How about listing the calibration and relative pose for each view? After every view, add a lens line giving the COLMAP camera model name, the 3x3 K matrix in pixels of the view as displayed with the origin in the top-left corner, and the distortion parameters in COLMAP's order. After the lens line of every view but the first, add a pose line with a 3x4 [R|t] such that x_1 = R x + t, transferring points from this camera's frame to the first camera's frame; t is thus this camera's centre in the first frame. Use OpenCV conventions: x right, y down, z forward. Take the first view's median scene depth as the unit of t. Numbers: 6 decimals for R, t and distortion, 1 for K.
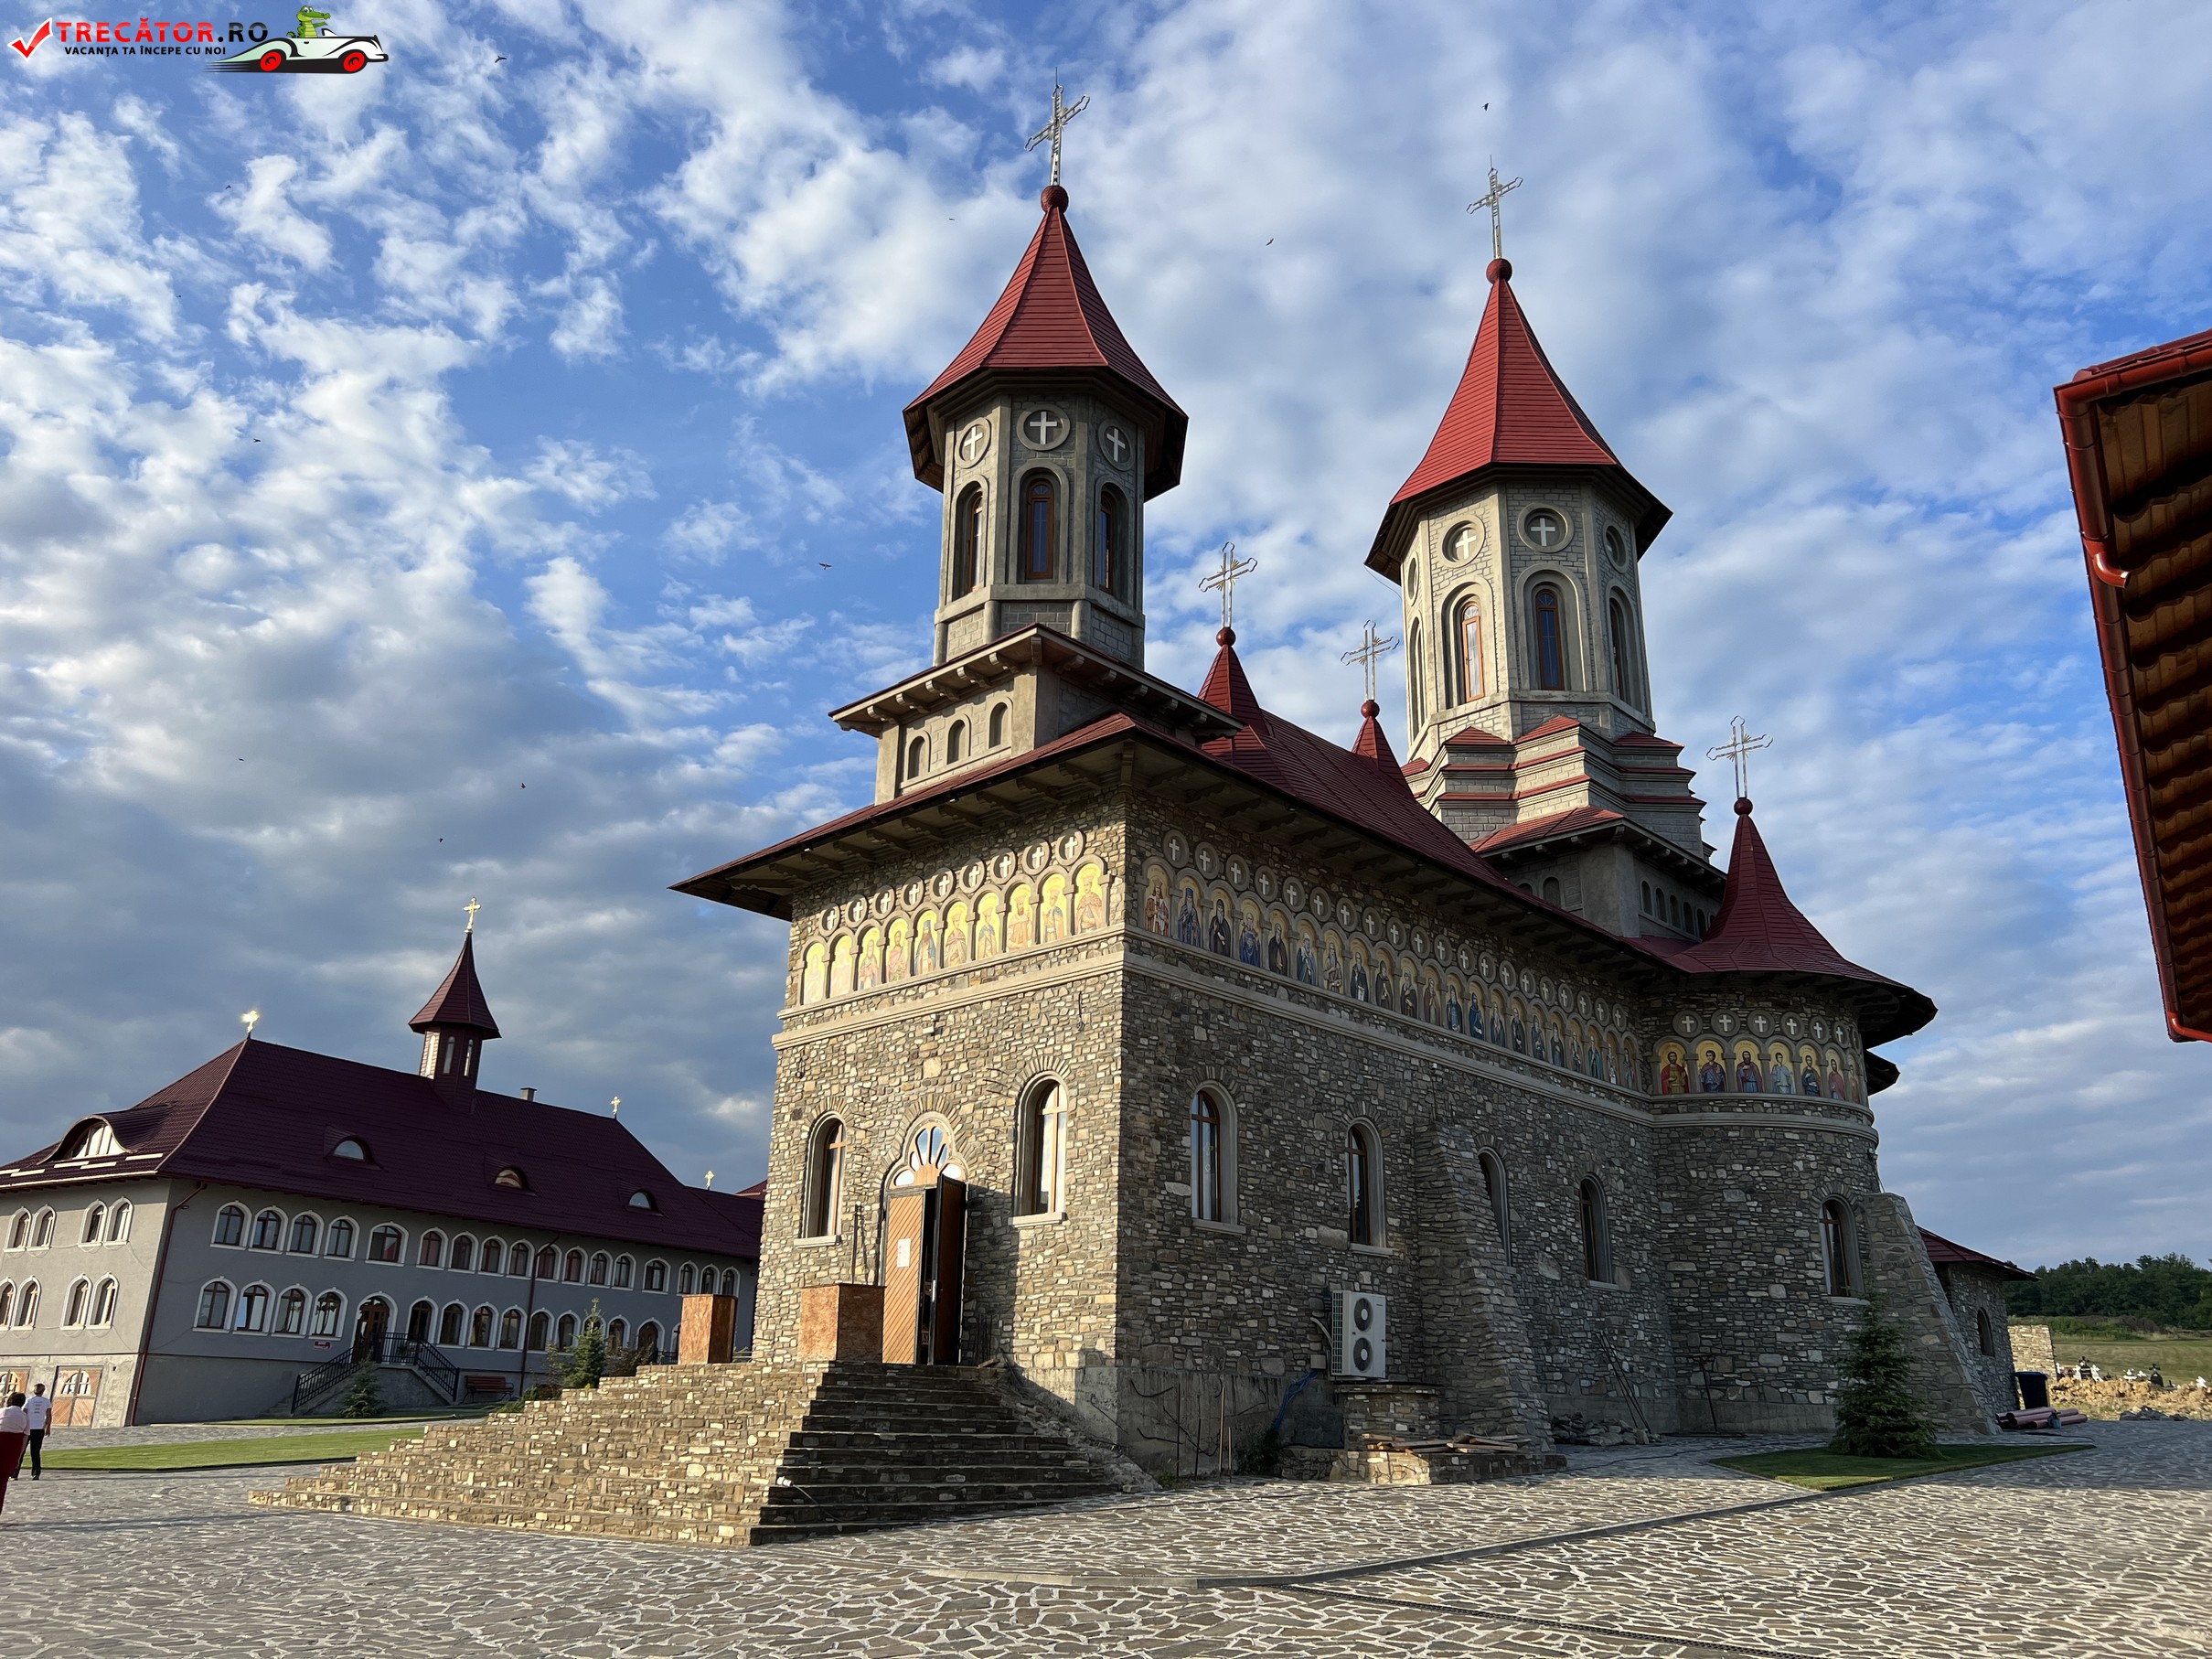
lens RADIAL K [[1707.6, 0, 1109.5], [0, 1707.6, 826.6], [0, 0, 1]] dist [0.026131, -0.003450]
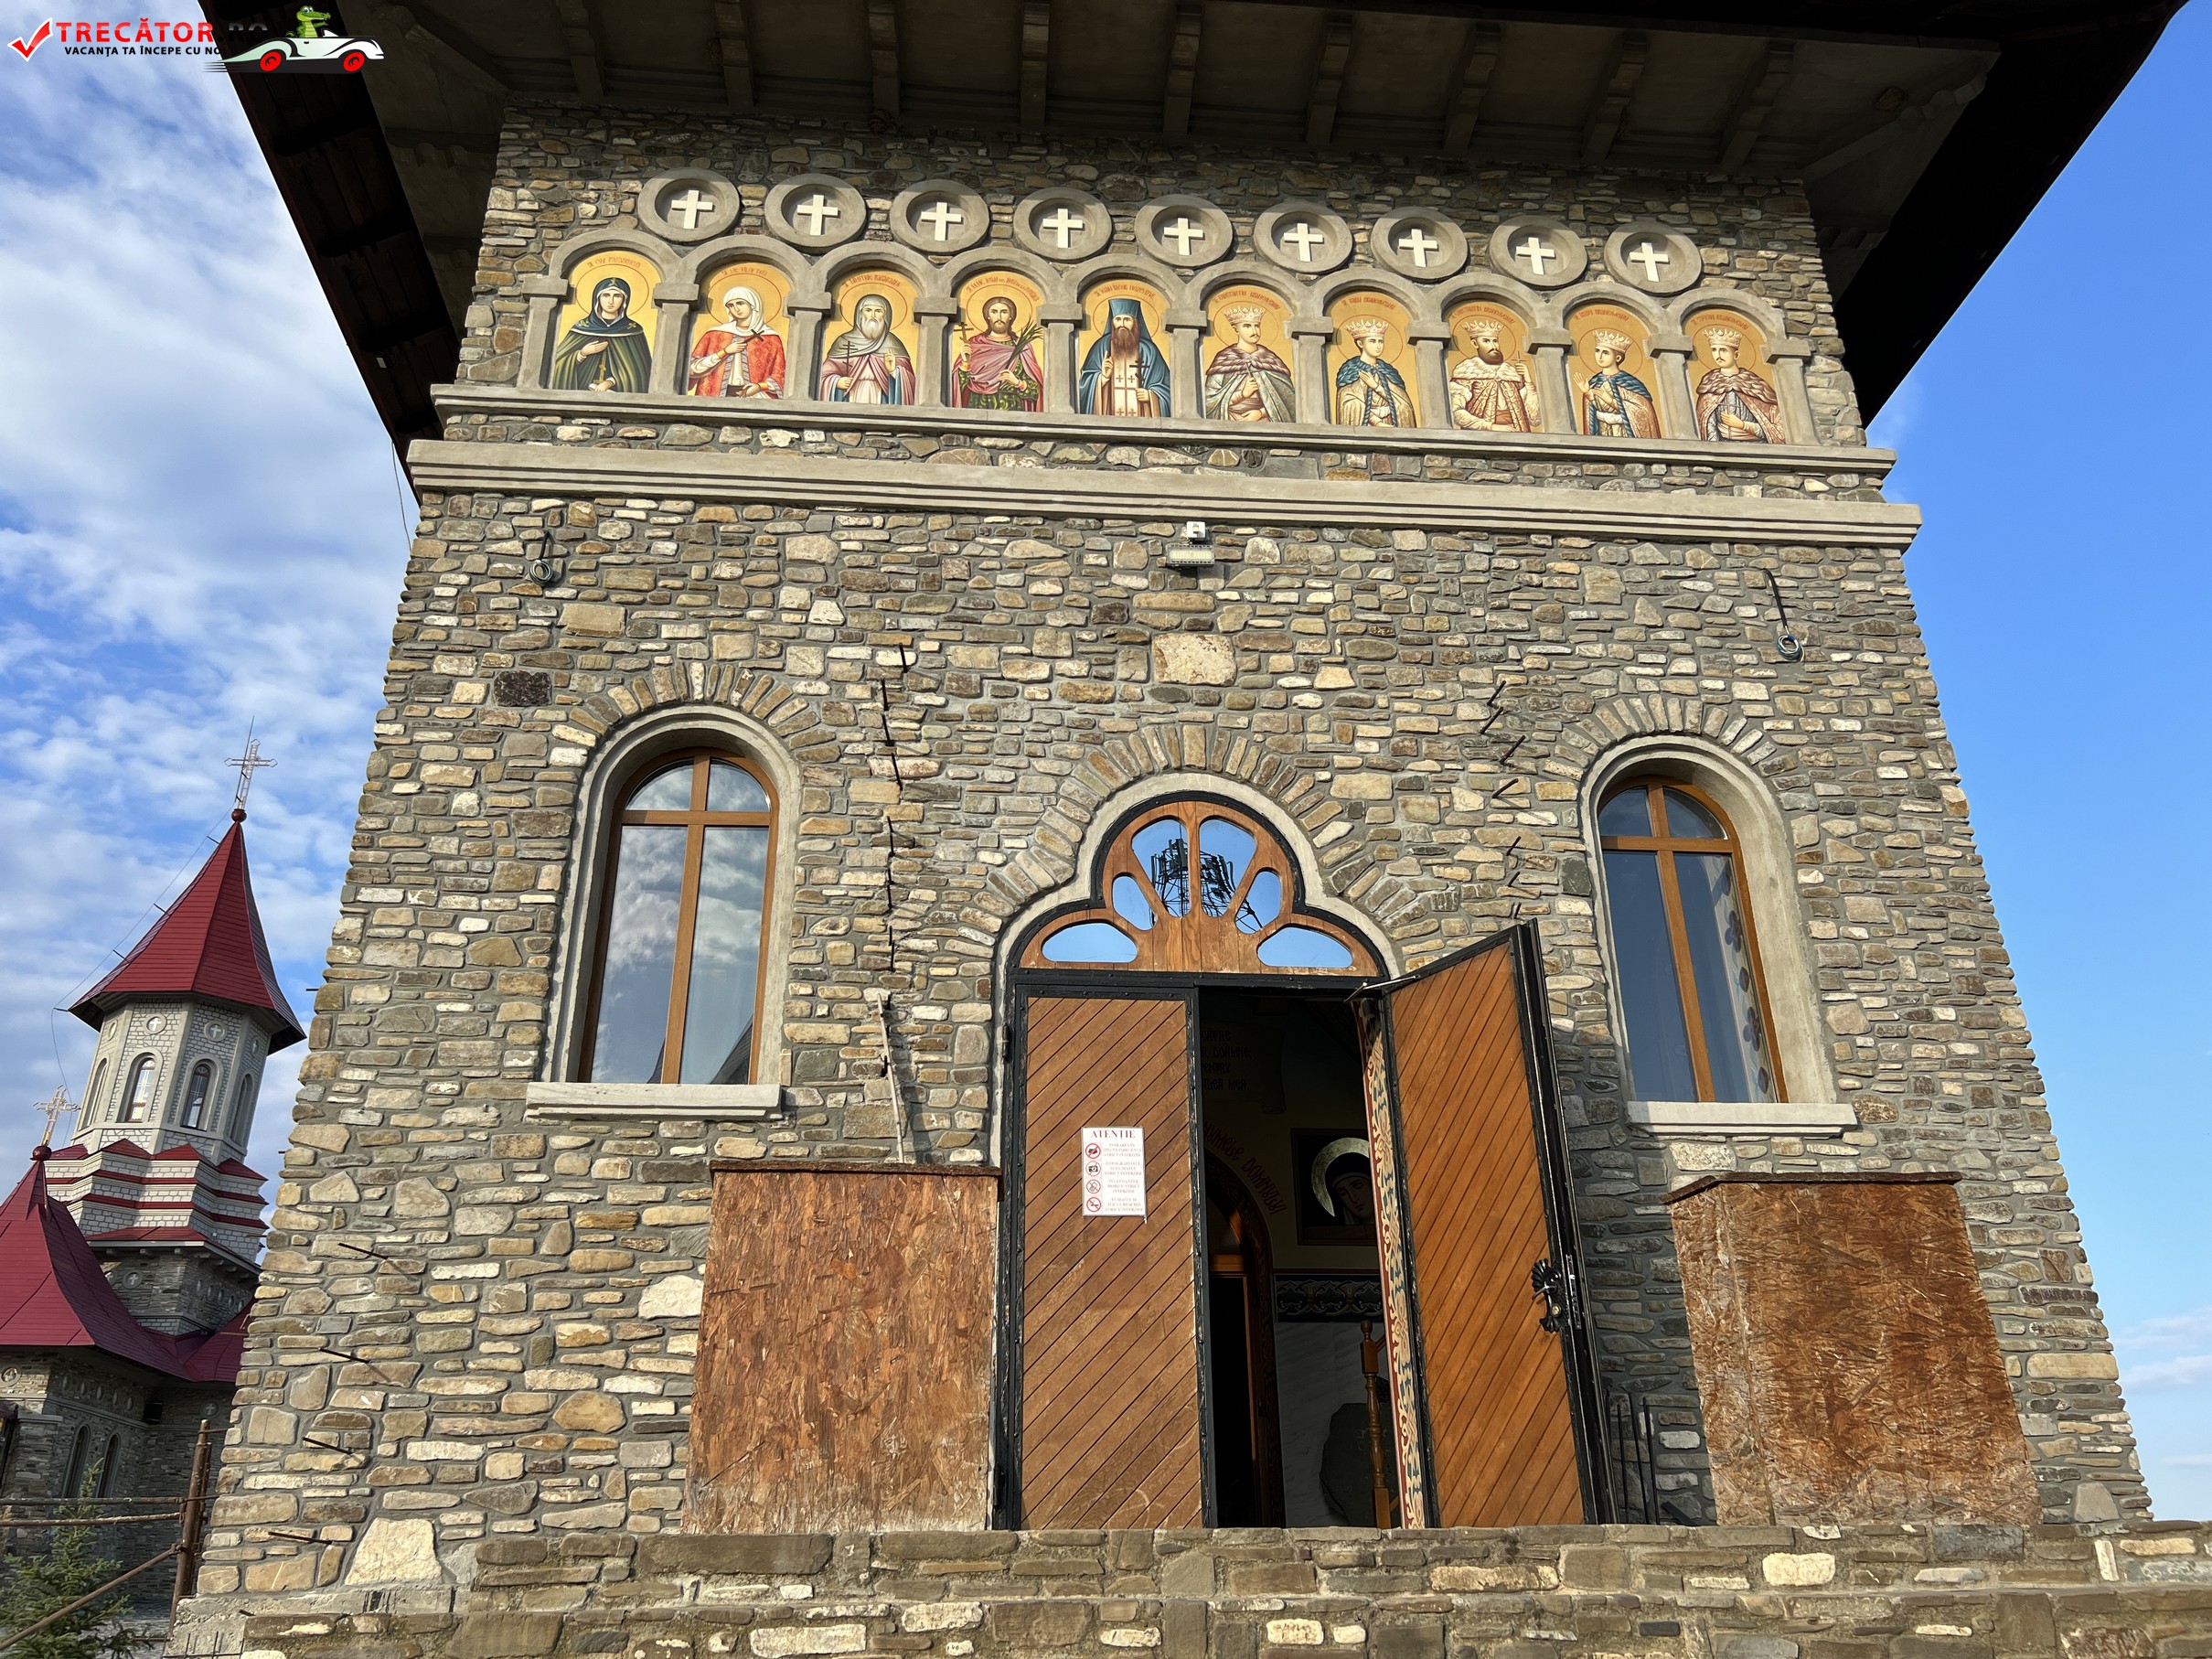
lens RADIAL K [[1707.6, 0, 1105.9], [0, 1707.6, 833.4], [0, 0, 1]] dist [0.026131, -0.003450]
pose [[0.657001, 0.300872, 0.691250, -0.341472], [-0.230937, 0.953152, -0.195371, 0.245770], [-0.717648, -0.031277, 0.695704, 0.773170]]
